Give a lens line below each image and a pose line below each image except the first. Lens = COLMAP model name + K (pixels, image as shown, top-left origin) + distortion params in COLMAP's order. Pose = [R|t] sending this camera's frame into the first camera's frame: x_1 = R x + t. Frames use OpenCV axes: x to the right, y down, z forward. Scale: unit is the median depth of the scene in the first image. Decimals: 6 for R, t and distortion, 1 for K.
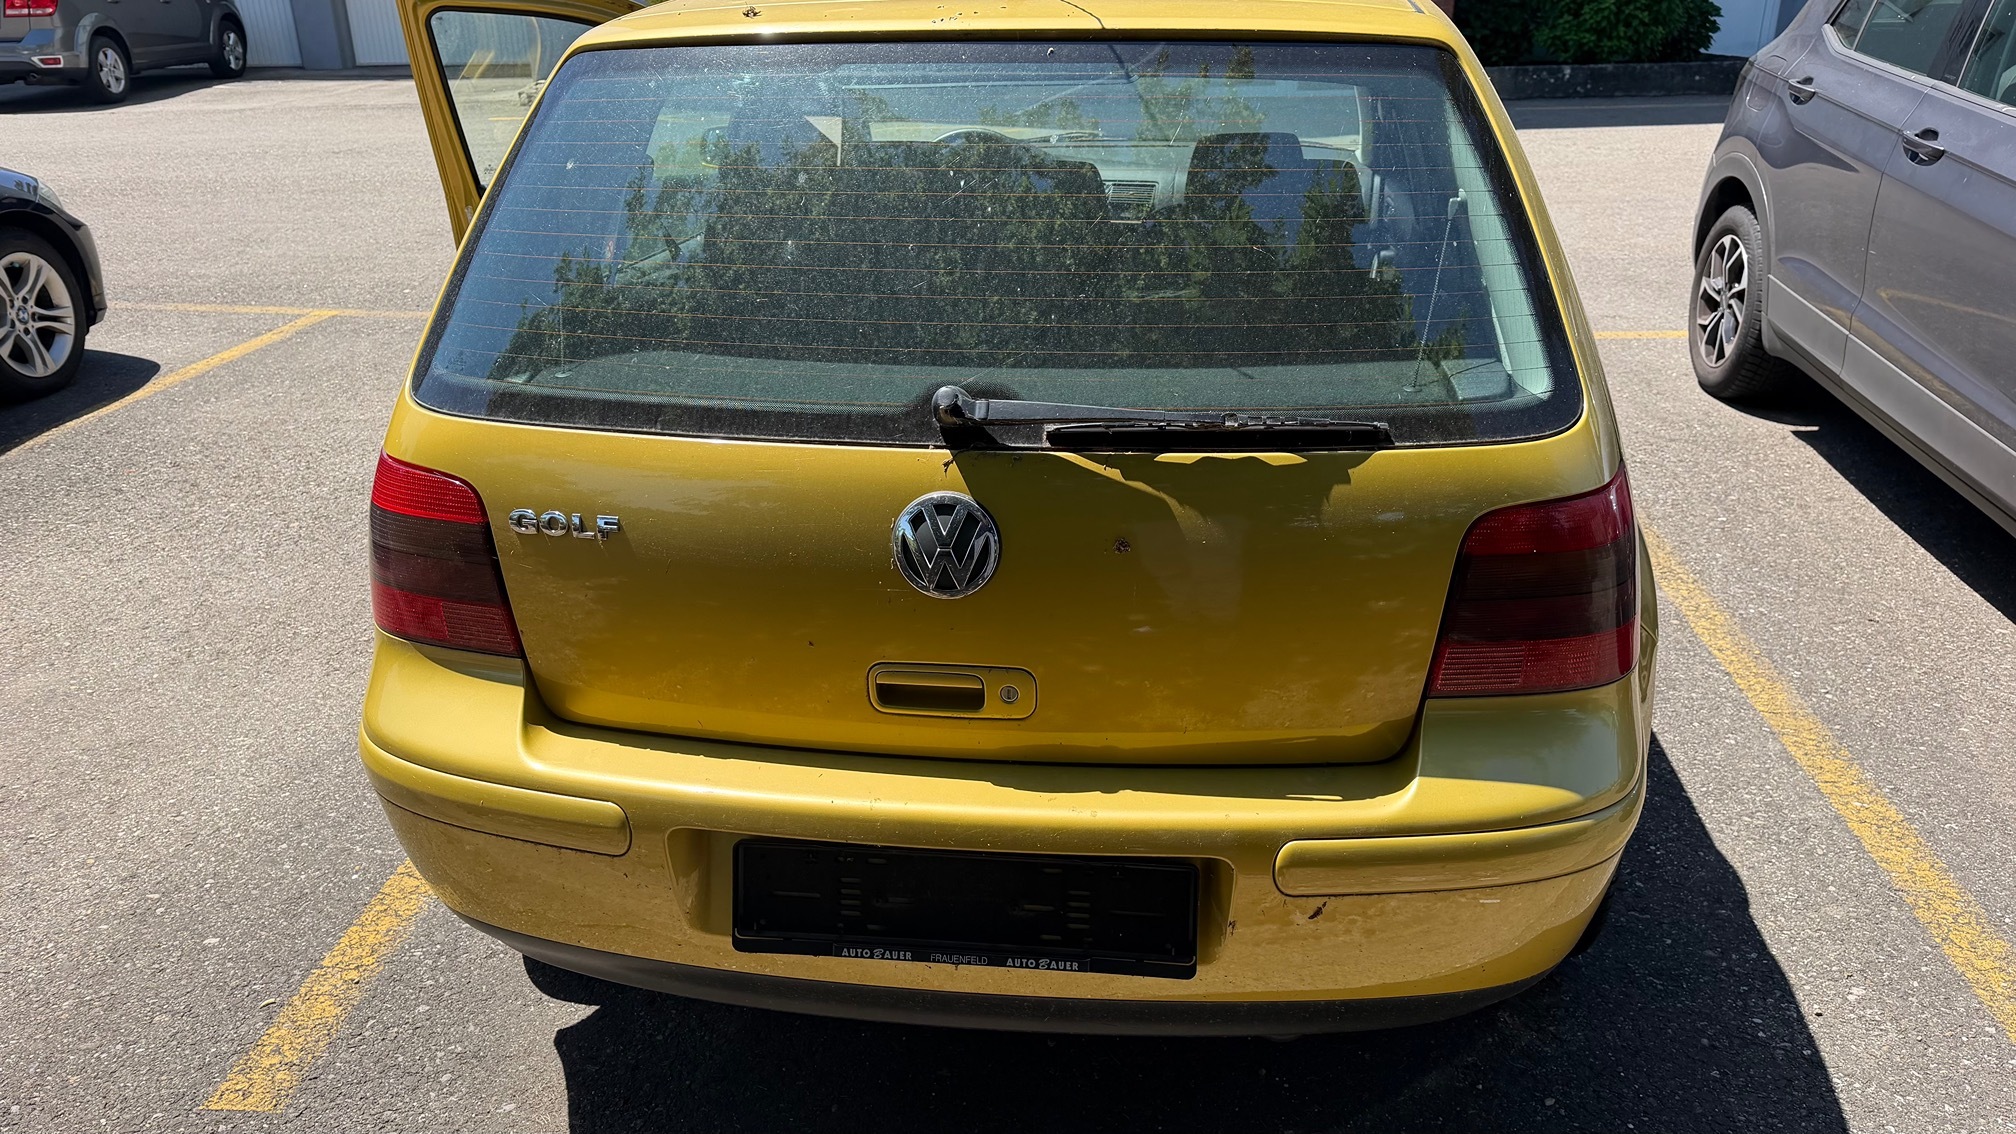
lens RADIAL K [[1420.4, 0, 1008.0], [0, 1420.4, 567.0], [0, 0, 1]] dist [0.105574, -0.149179]
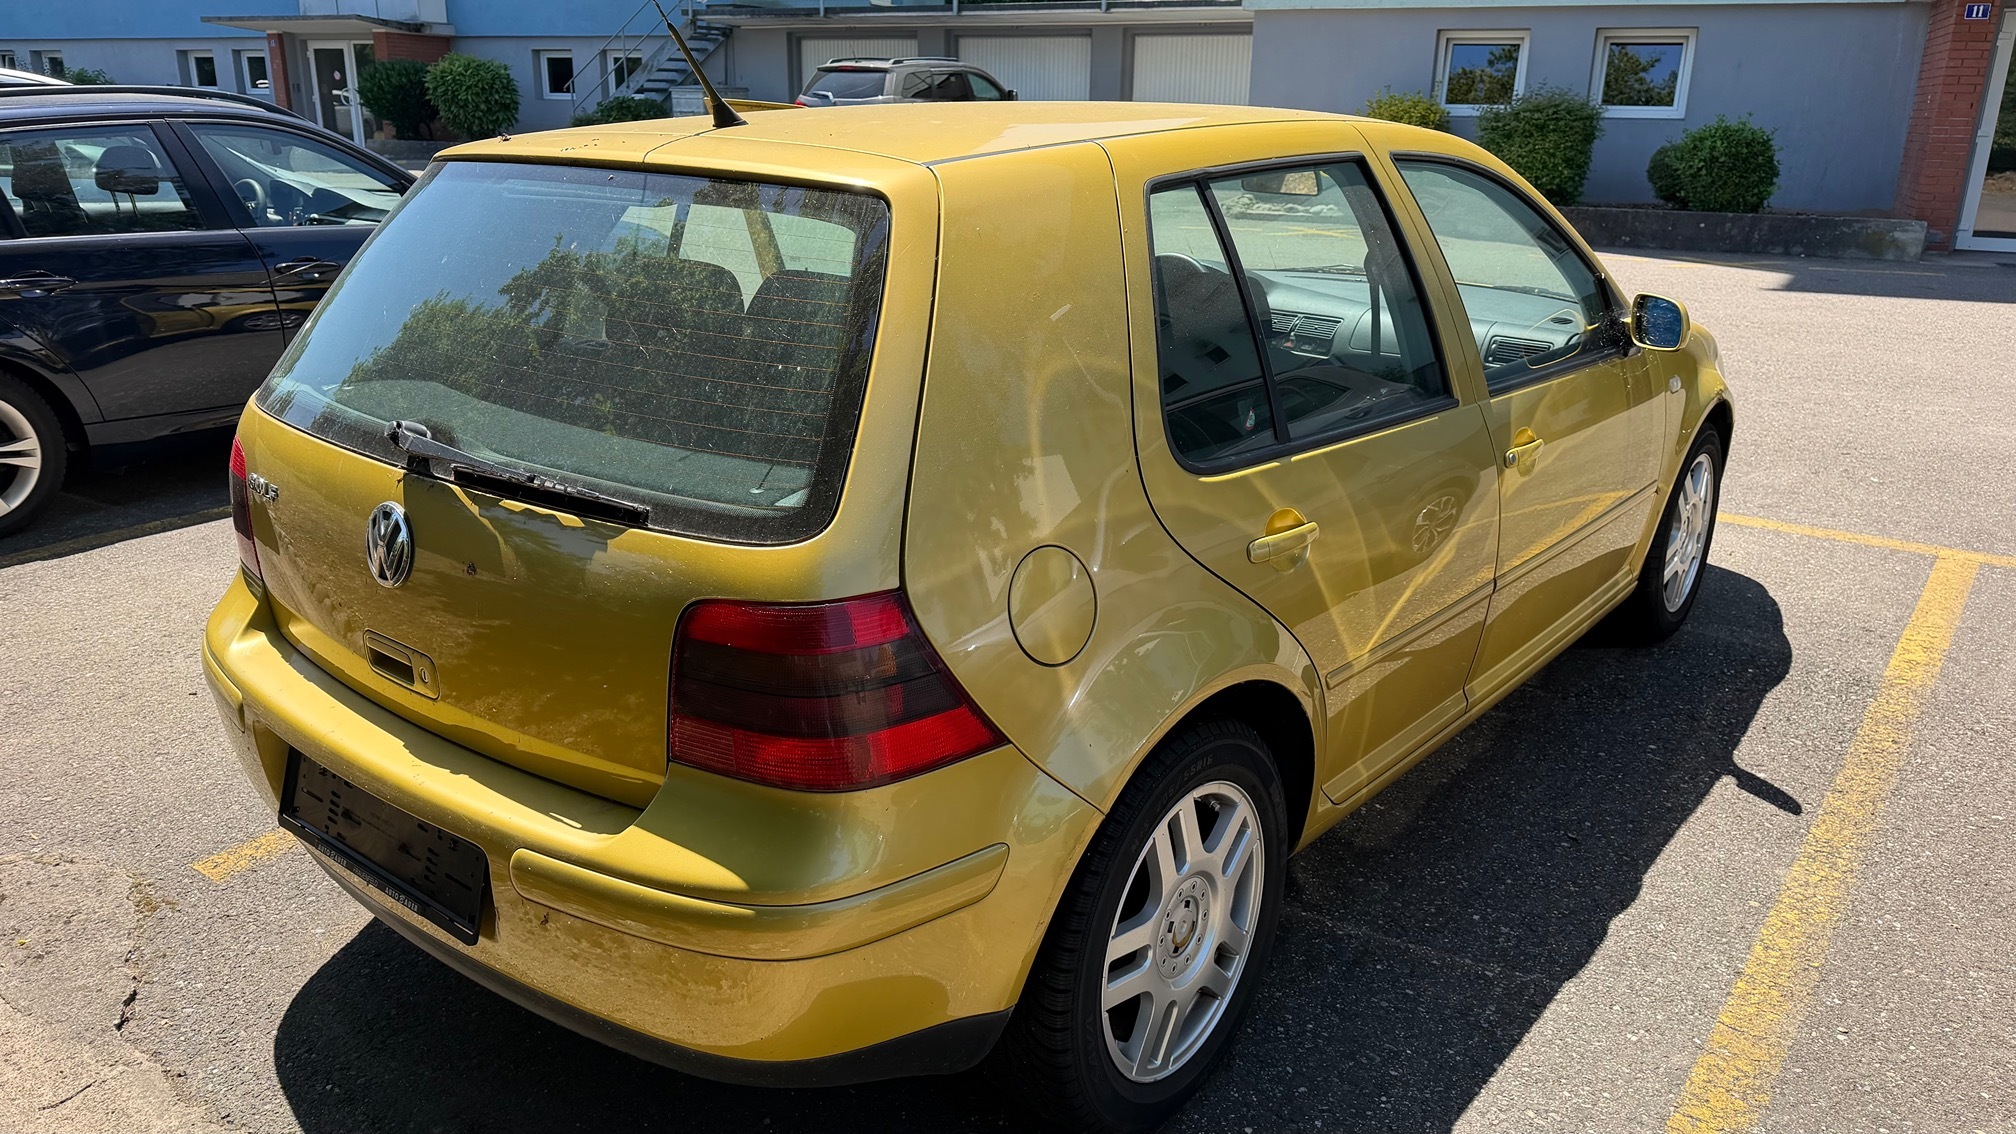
lens RADIAL K [[1420.4, 0, 1008.0], [0, 1420.4, 567.0], [0, 0, 1]] dist [0.105574, -0.149179]
pose [[0.845922, 0.185049, -0.500173, 1.071911], [-0.220642, 0.975277, -0.012338, -0.101714], [0.485524, 0.120796, 0.865838, 0.159802]]
